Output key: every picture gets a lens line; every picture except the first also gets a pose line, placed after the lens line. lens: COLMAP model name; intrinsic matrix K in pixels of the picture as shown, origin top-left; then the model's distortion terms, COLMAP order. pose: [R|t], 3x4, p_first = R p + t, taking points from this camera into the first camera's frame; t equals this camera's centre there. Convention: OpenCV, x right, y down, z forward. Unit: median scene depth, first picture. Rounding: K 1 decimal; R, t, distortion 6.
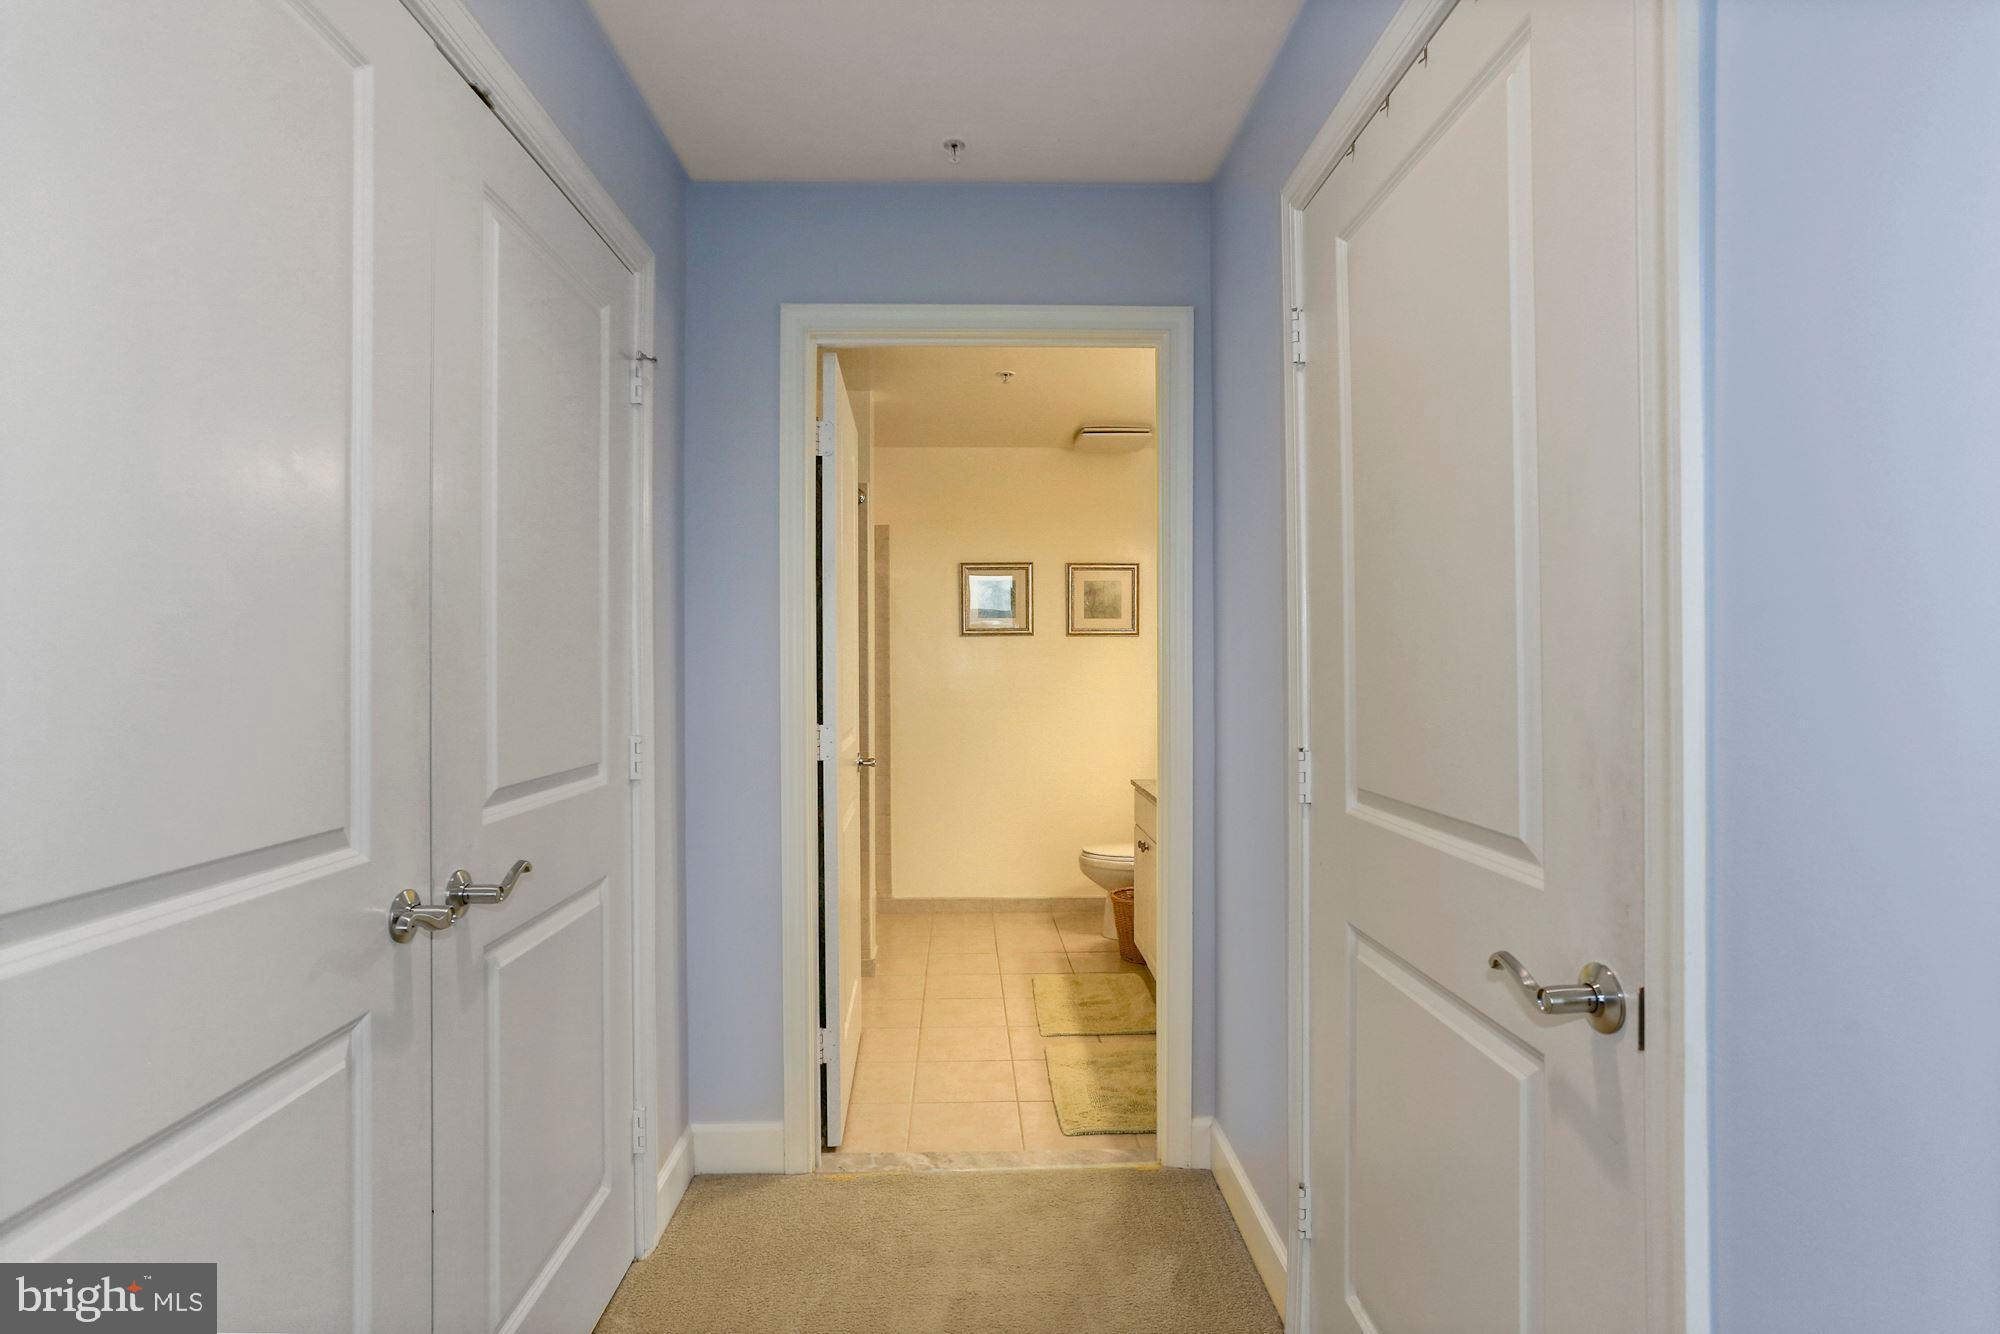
lens RADIAL K [[1021.6, 0, 998.4], [0, 1021.6, 666.4], [0, 0, 1]] dist [-0.060645, 0.046958]
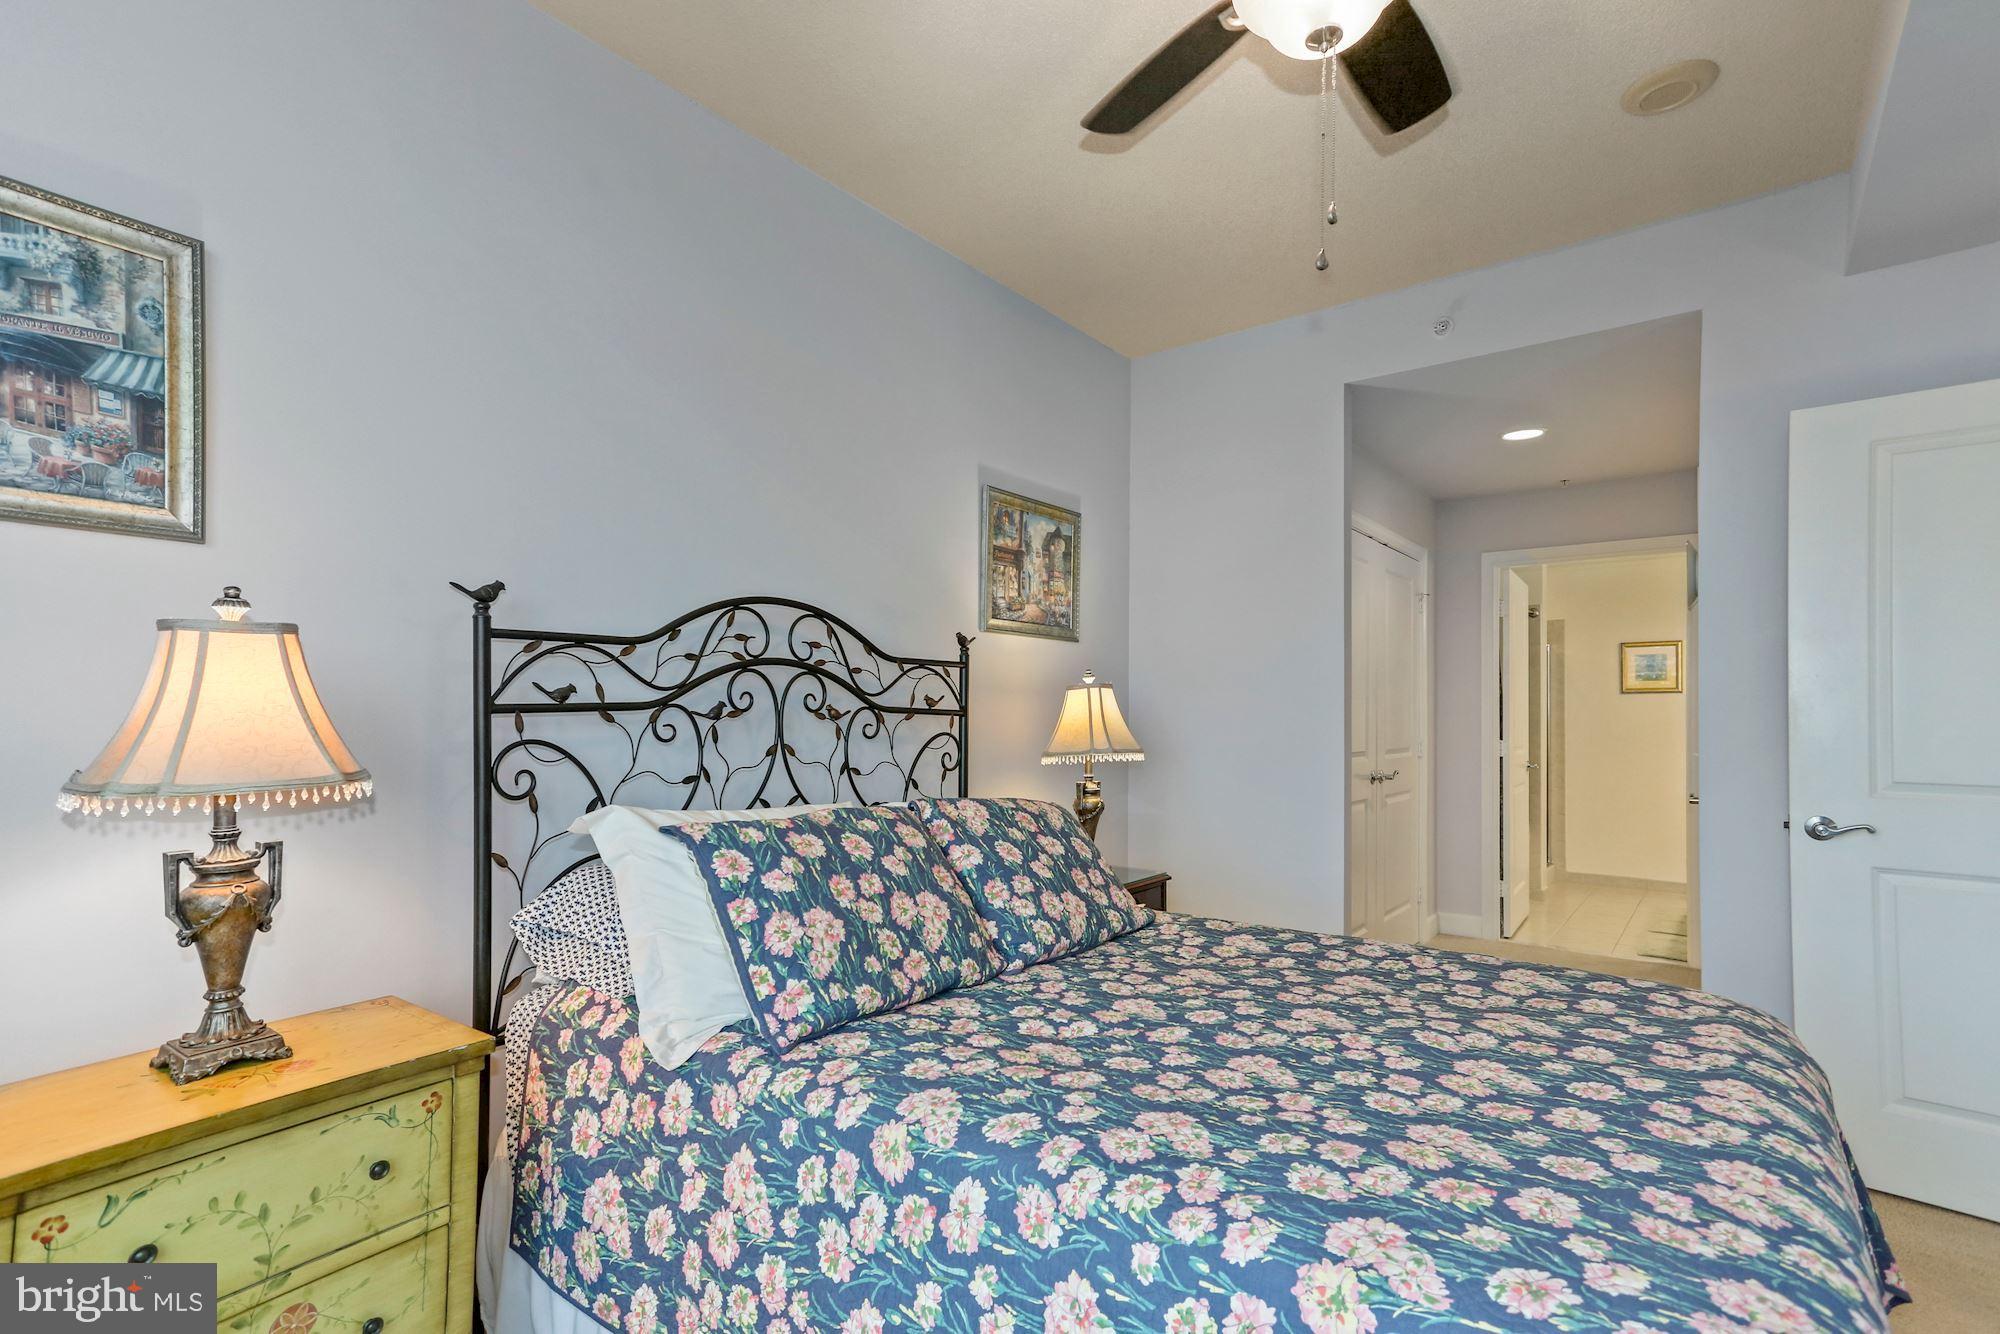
lens RADIAL K [[1021.6, 0, 998.4], [0, 1021.6, 666.4], [0, 0, 1]] dist [-0.060645, 0.046958]
pose [[0.785144, -0.010347, -0.619227, 0.256224], [-0.015552, 0.999216, -0.036416, -0.003868], [0.619118, 0.038222, 0.784367, -1.098011]]
